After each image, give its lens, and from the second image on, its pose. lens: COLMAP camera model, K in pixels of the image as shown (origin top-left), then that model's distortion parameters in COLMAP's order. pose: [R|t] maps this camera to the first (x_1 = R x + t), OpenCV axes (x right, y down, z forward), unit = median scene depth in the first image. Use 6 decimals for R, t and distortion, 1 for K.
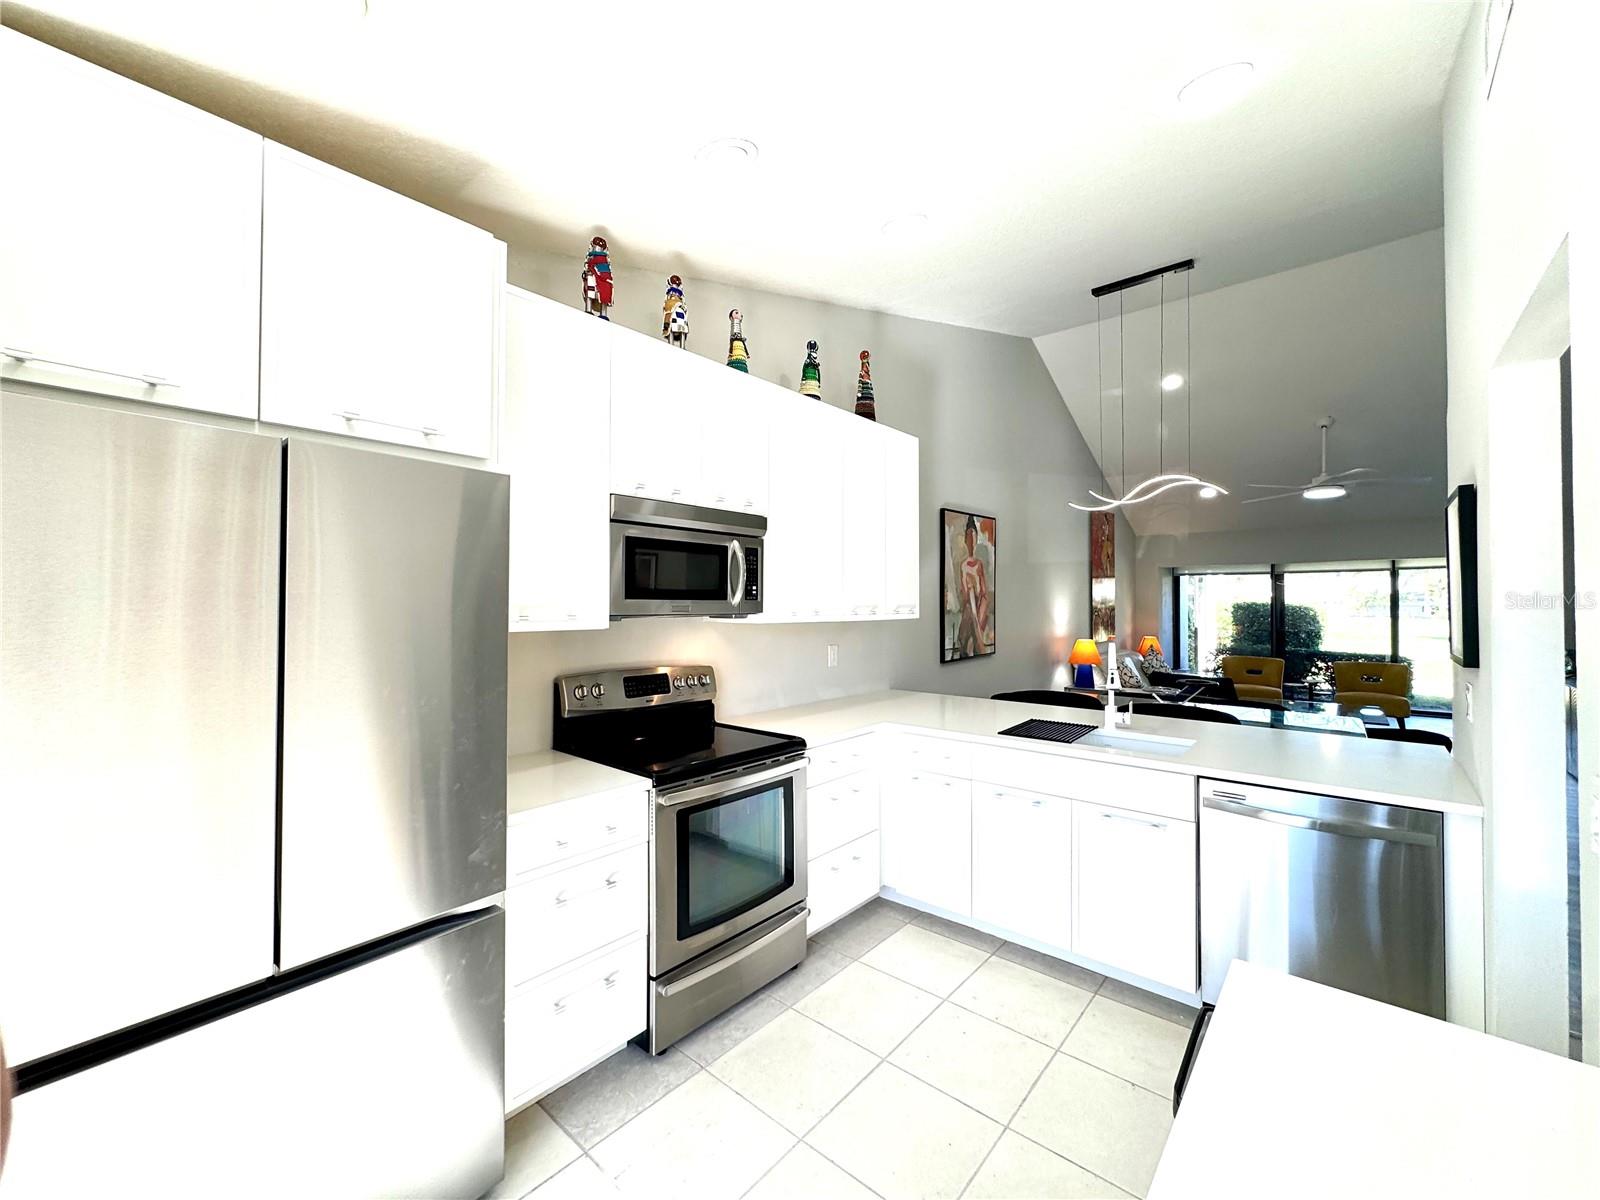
lens RADIAL K [[638.0, 0, 800.8], [0, 638.0, 600.3], [0, 0, 1]] dist [-0.004392, 0.000507]
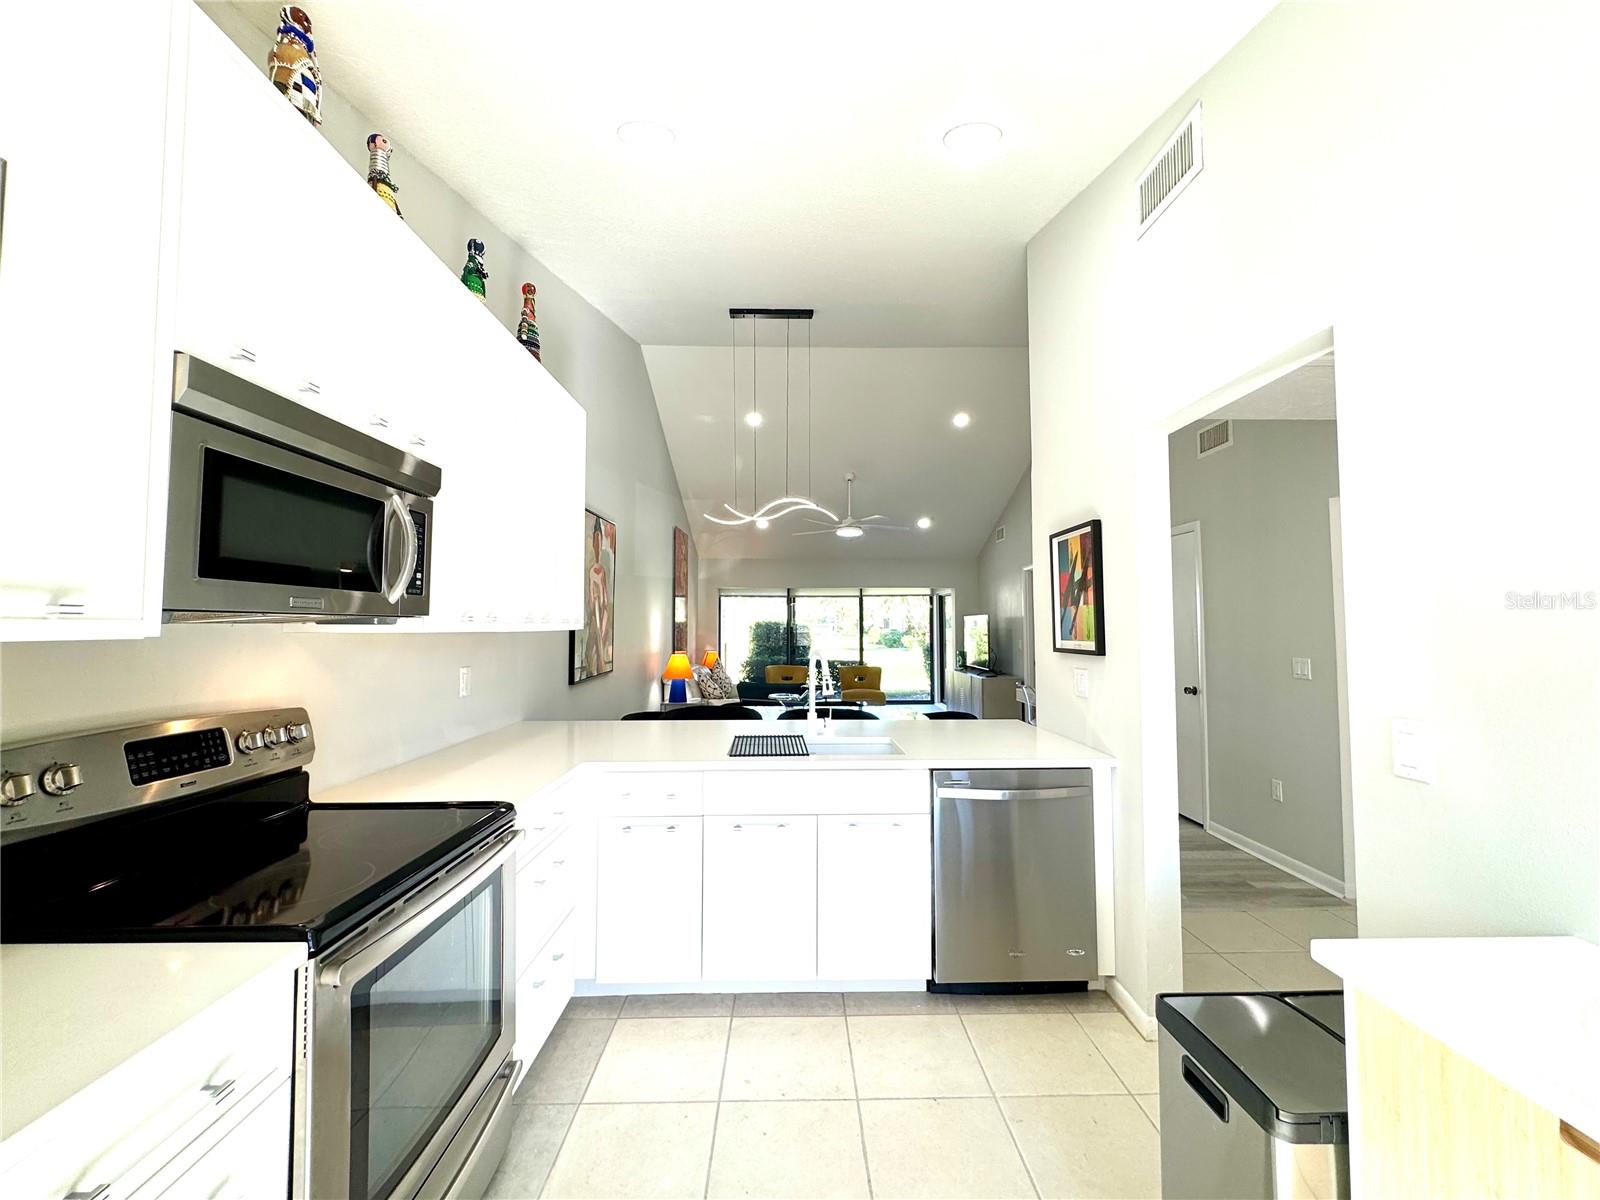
lens RADIAL K [[638.0, 0, 795.2], [0, 638.0, 599.7], [0, 0, 1]] dist [-0.004392, 0.000507]
pose [[0.743383, 0.026885, 0.668325, -0.197648], [-0.003138, 0.999321, -0.036710, 0.023952], [-0.668858, 0.025192, 0.742963, 0.260268]]
